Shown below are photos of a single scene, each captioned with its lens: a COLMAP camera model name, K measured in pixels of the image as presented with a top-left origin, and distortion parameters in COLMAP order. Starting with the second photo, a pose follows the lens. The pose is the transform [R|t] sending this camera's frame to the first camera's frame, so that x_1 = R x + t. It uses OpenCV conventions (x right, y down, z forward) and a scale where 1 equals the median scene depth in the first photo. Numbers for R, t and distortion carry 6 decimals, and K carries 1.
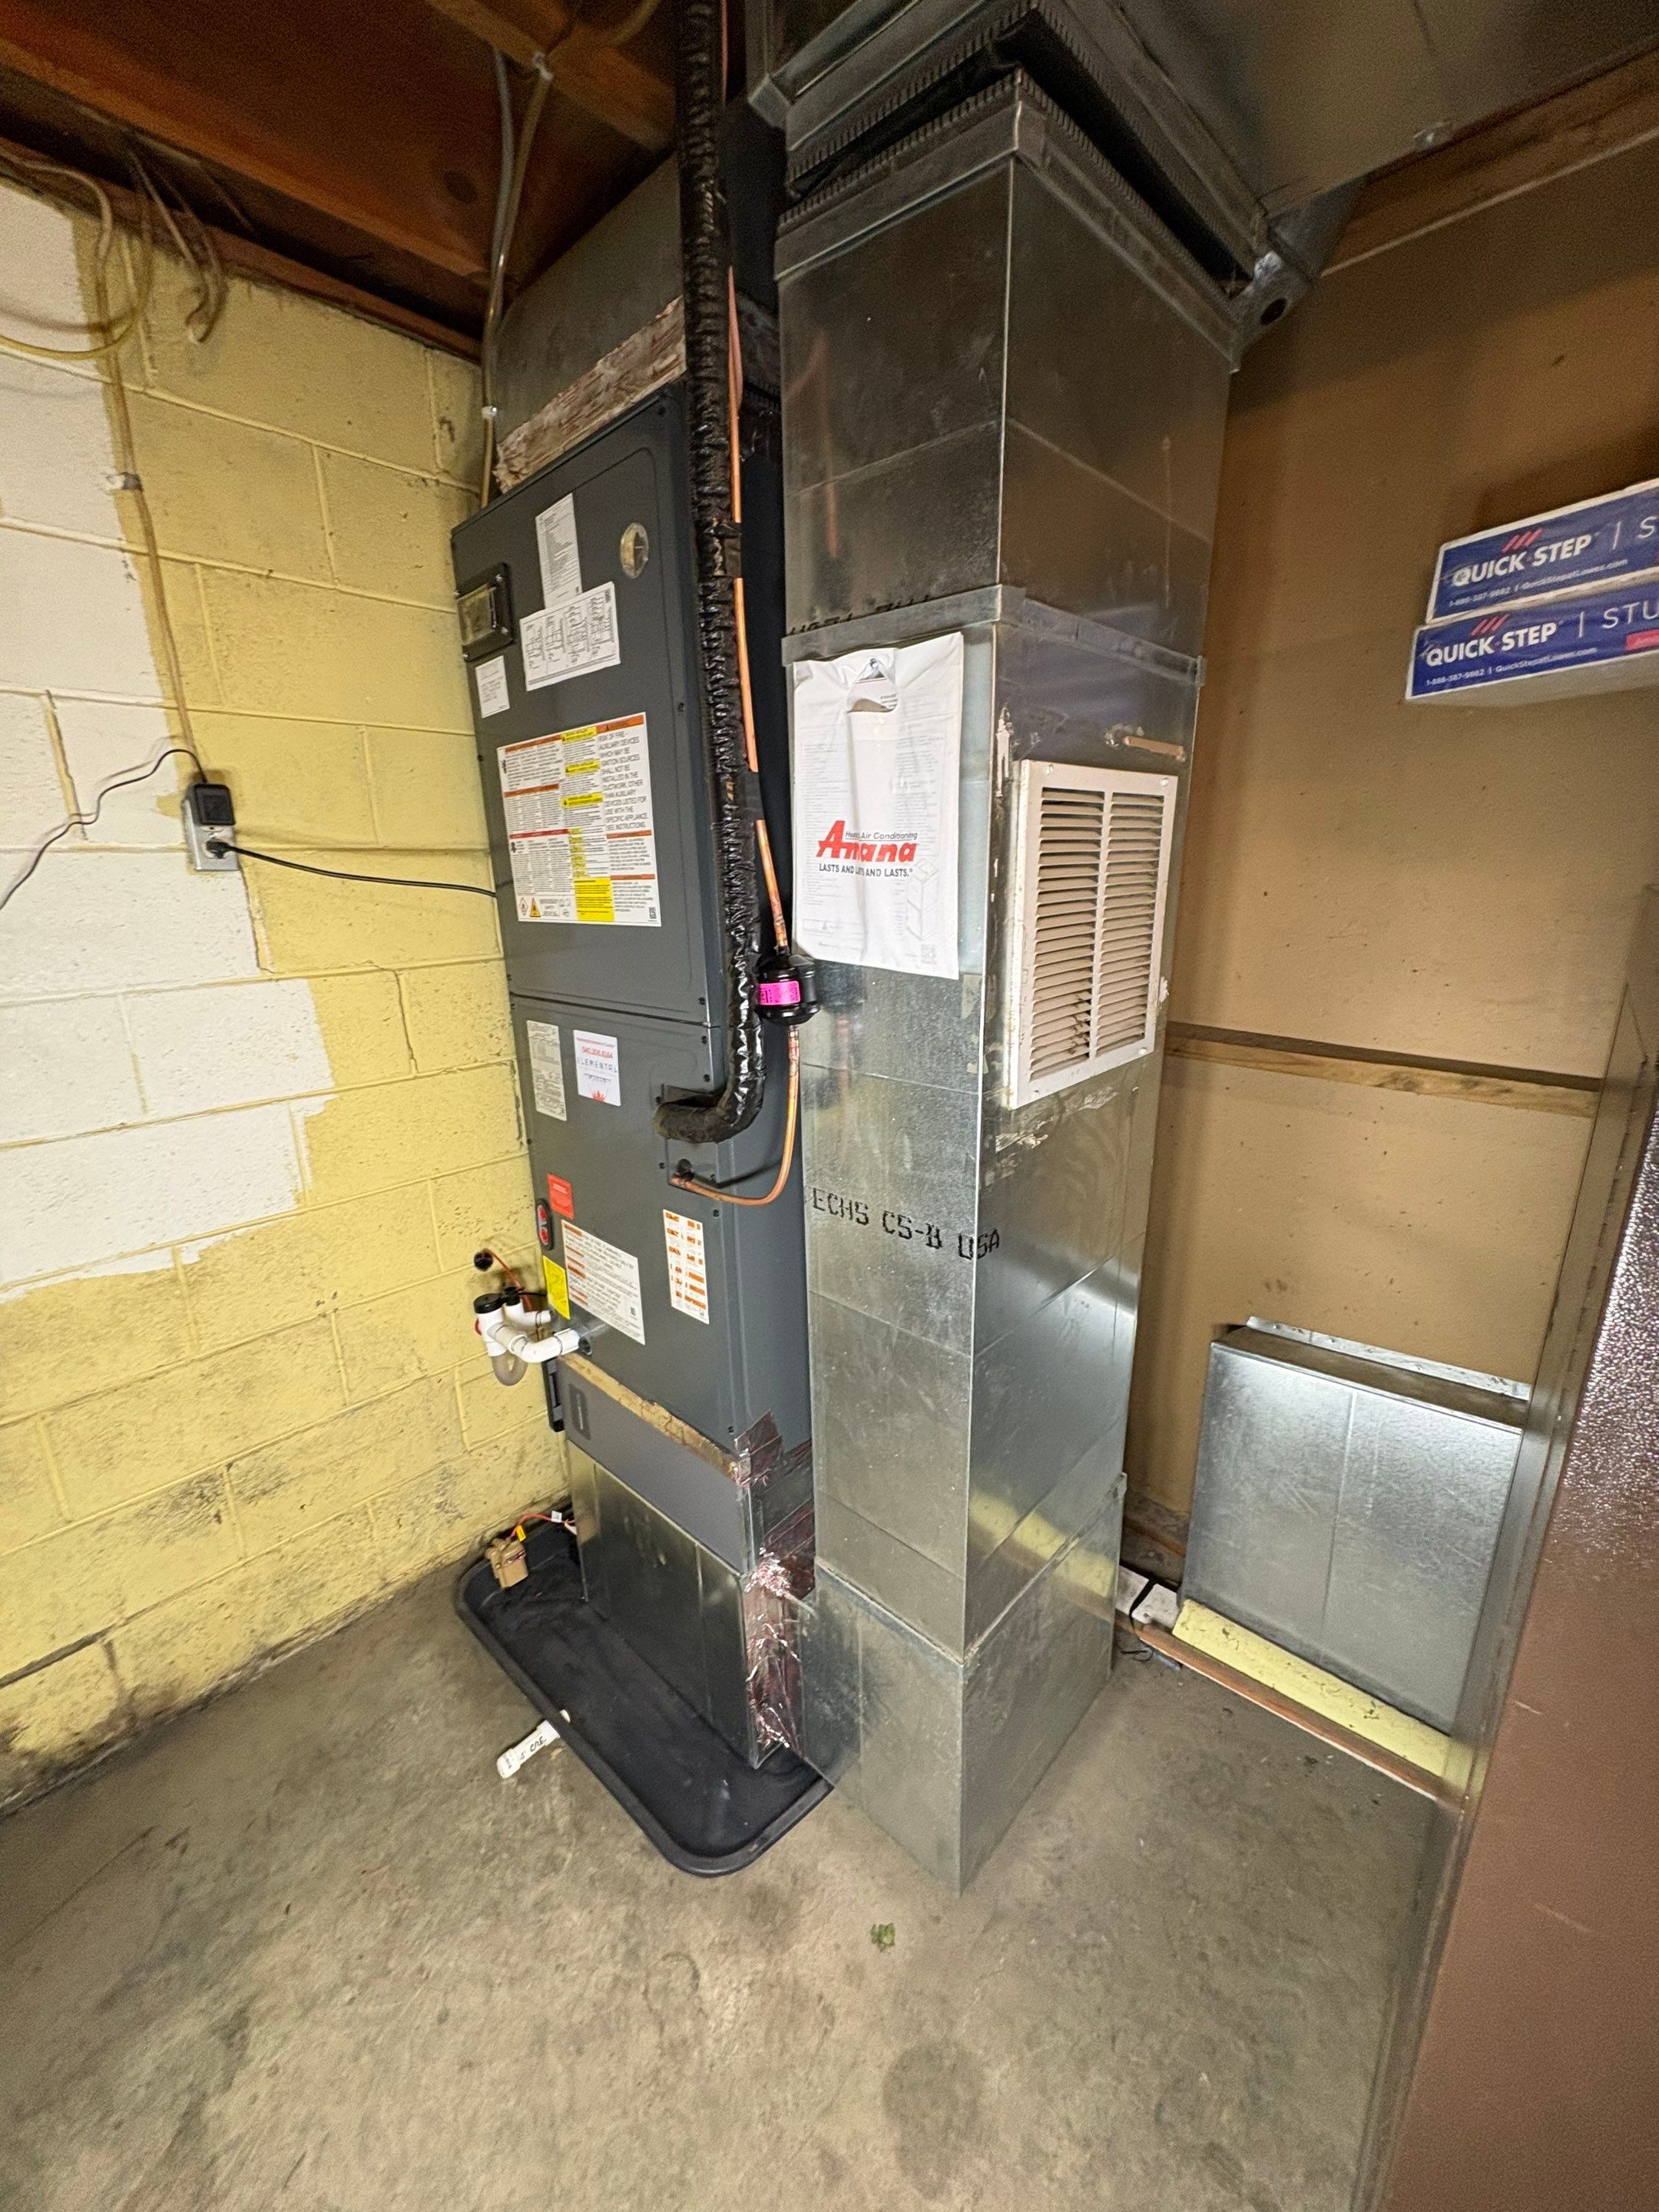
lens RADIAL K [[878.7, 0, 829.5], [0, 878.7, 1106.0], [0, 0, 1]] dist [0.001980, 0.000052]
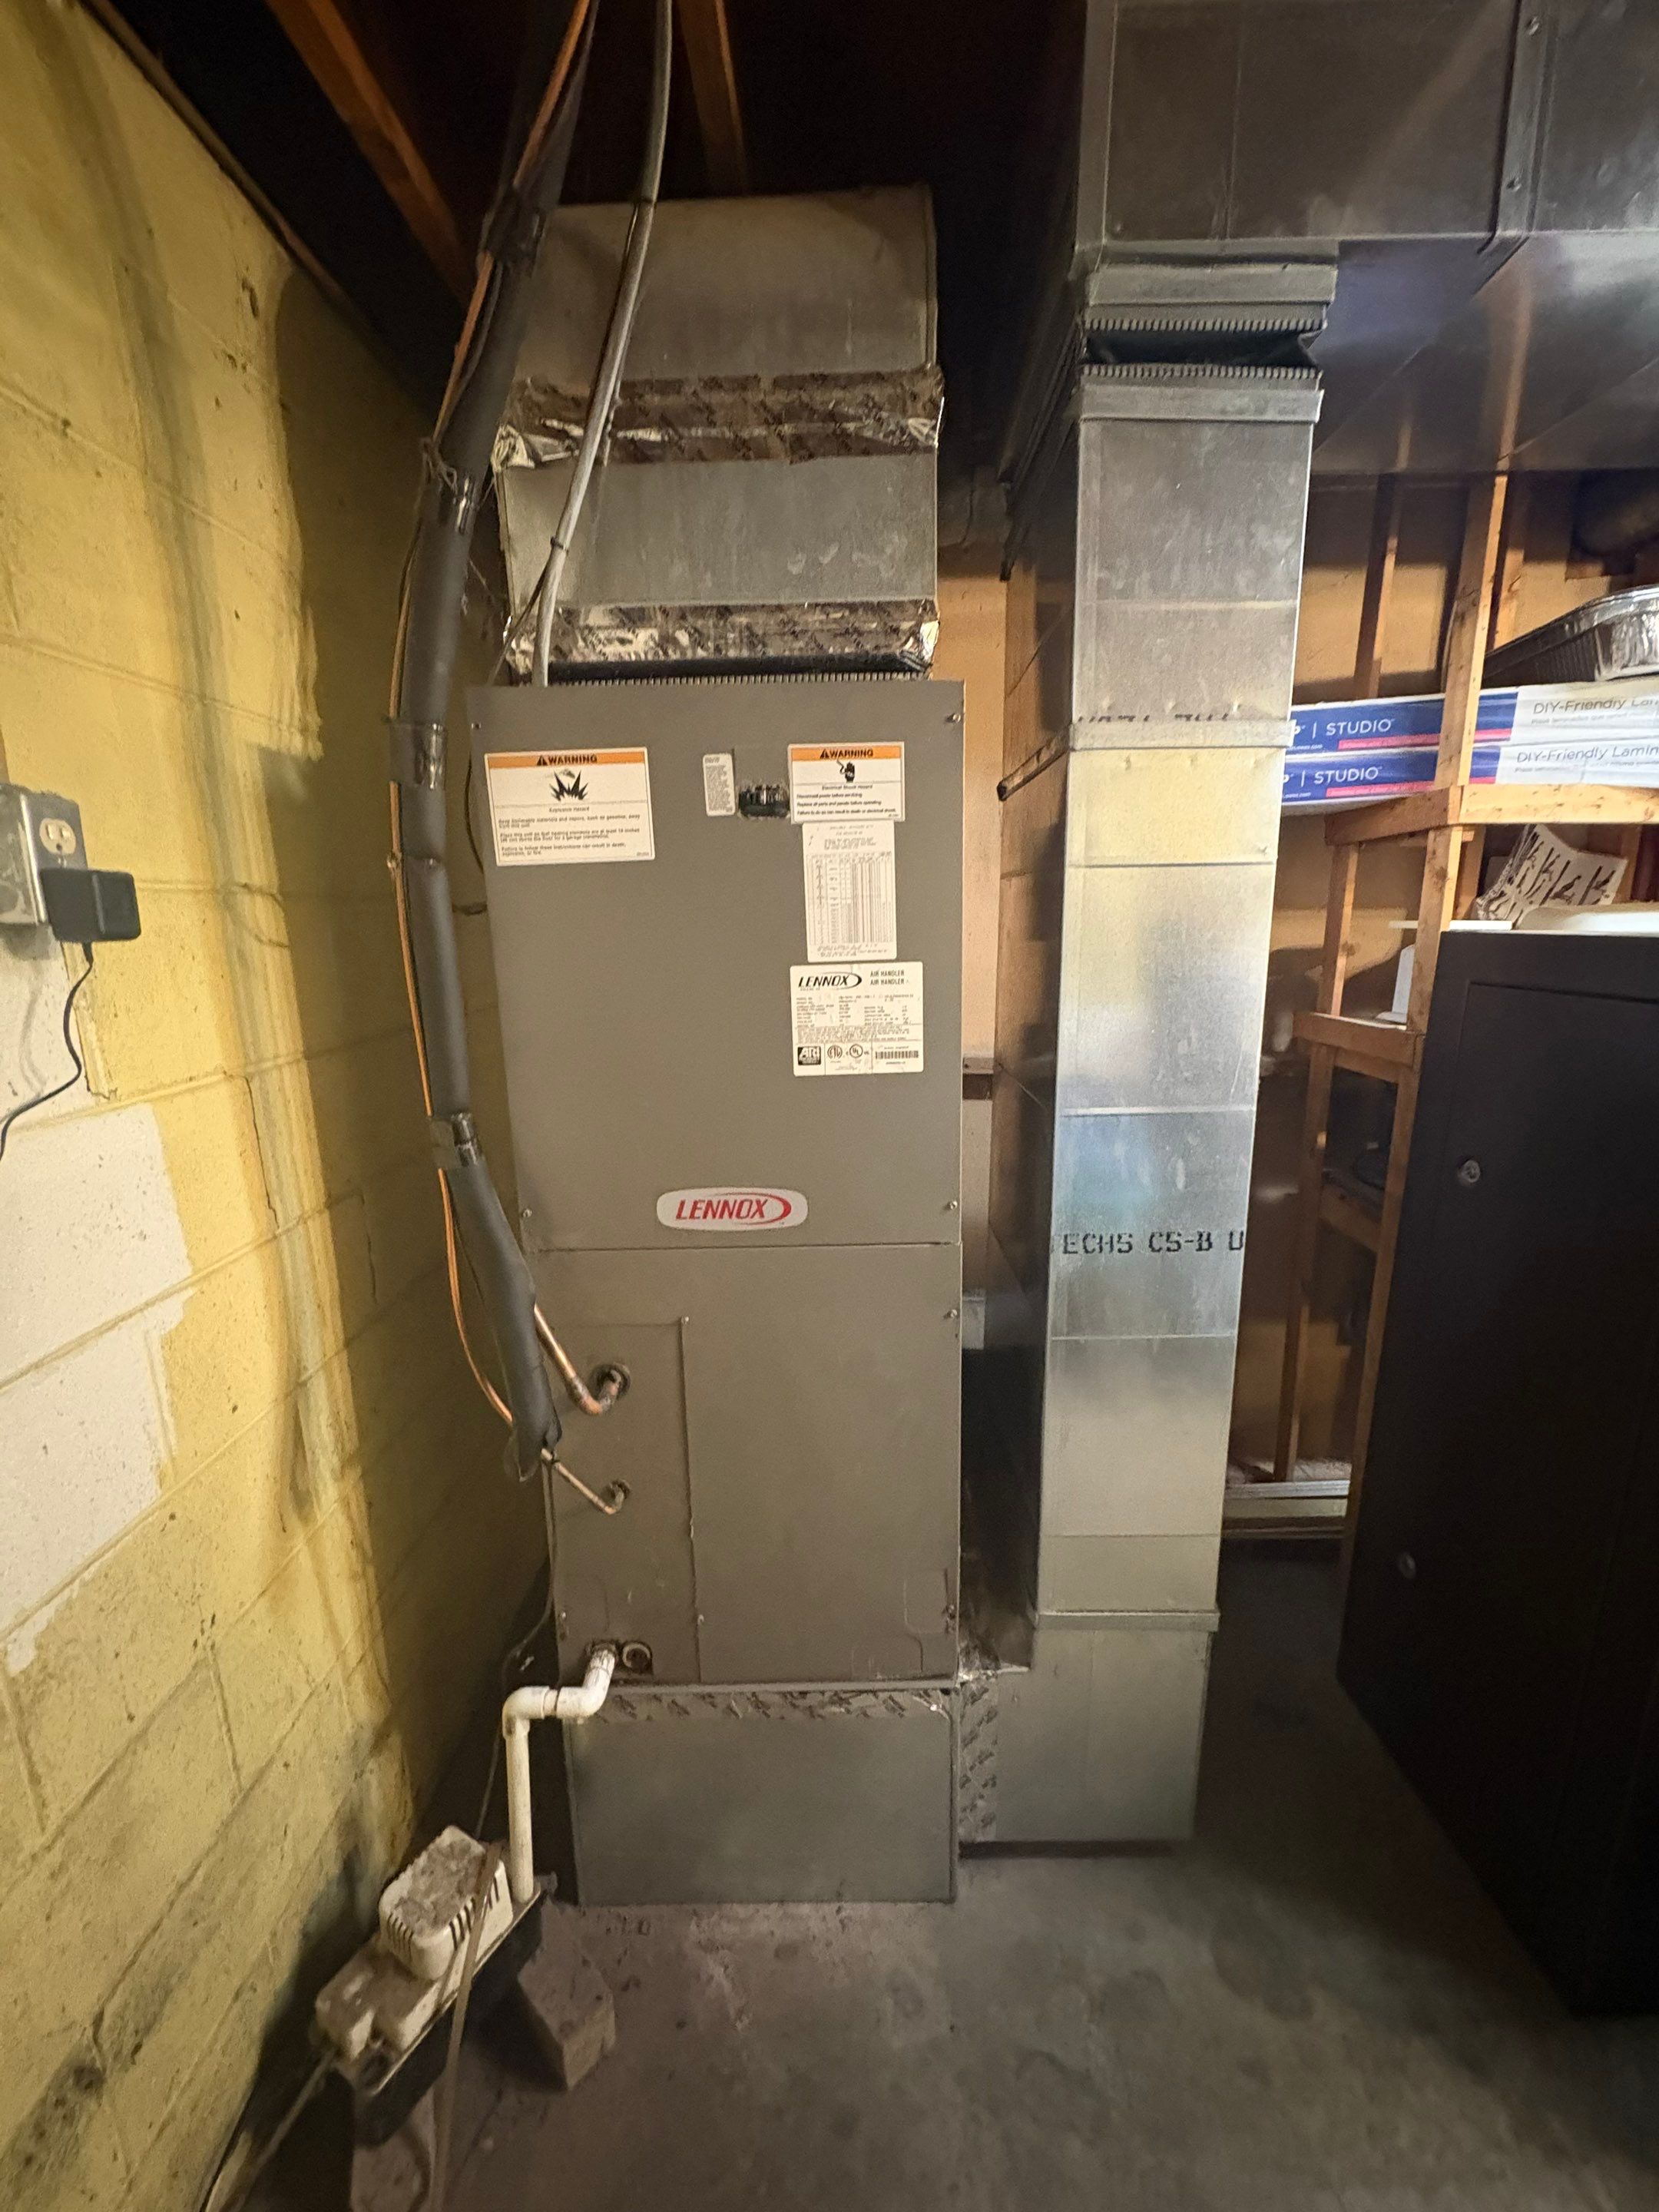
lens RADIAL K [[879.3, 0, 829.5], [0, 879.3, 1106.0], [0, 0, 1]] dist [-0.000071, -0.000107]
pose [[0.740389, -0.135727, 0.658333, -0.819996], [0.173466, 0.984808, 0.007949, -0.085183], [-0.649410, 0.108313, 0.752685, 0.324161]]
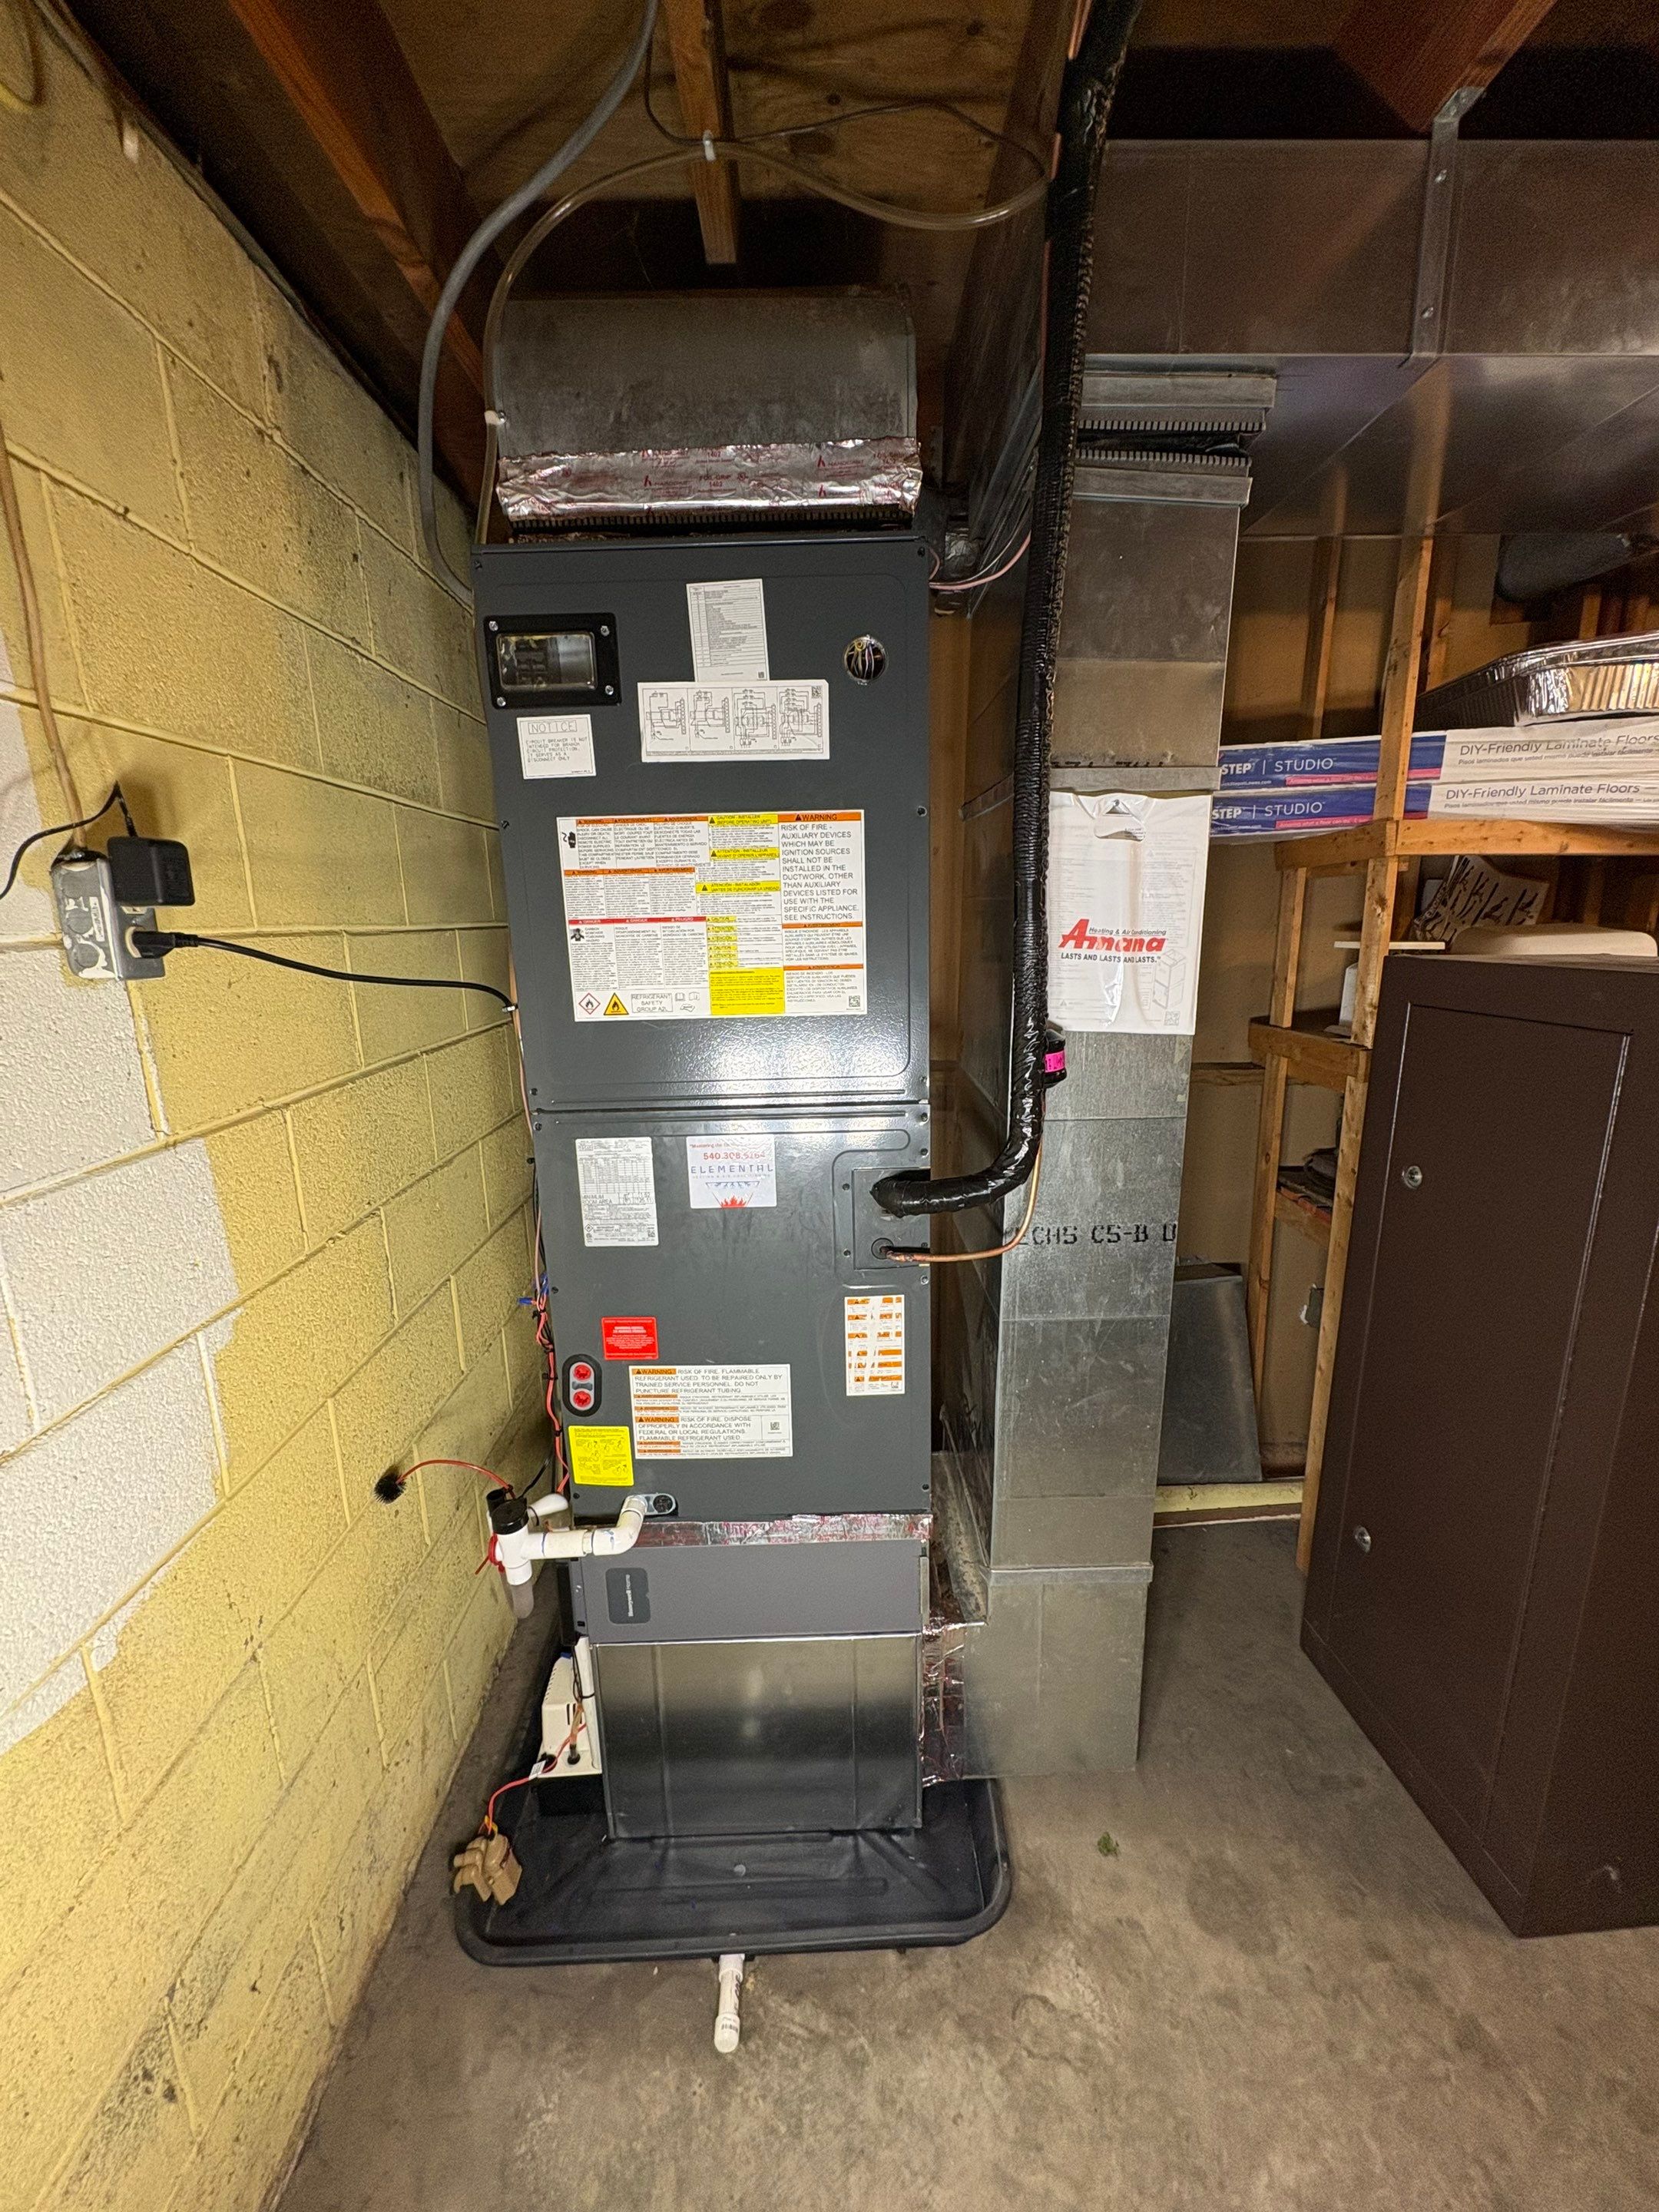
lens RADIAL K [[879.3, 0, 829.5], [0, 879.3, 1106.0], [0, 0, 1]] dist [-0.000071, -0.000107]
pose [[0.712883, -0.142612, 0.686629, -0.897286], [0.185878, 0.982510, 0.011081, -0.113462], [-0.676201, 0.119729, 0.726924, 0.287749]]
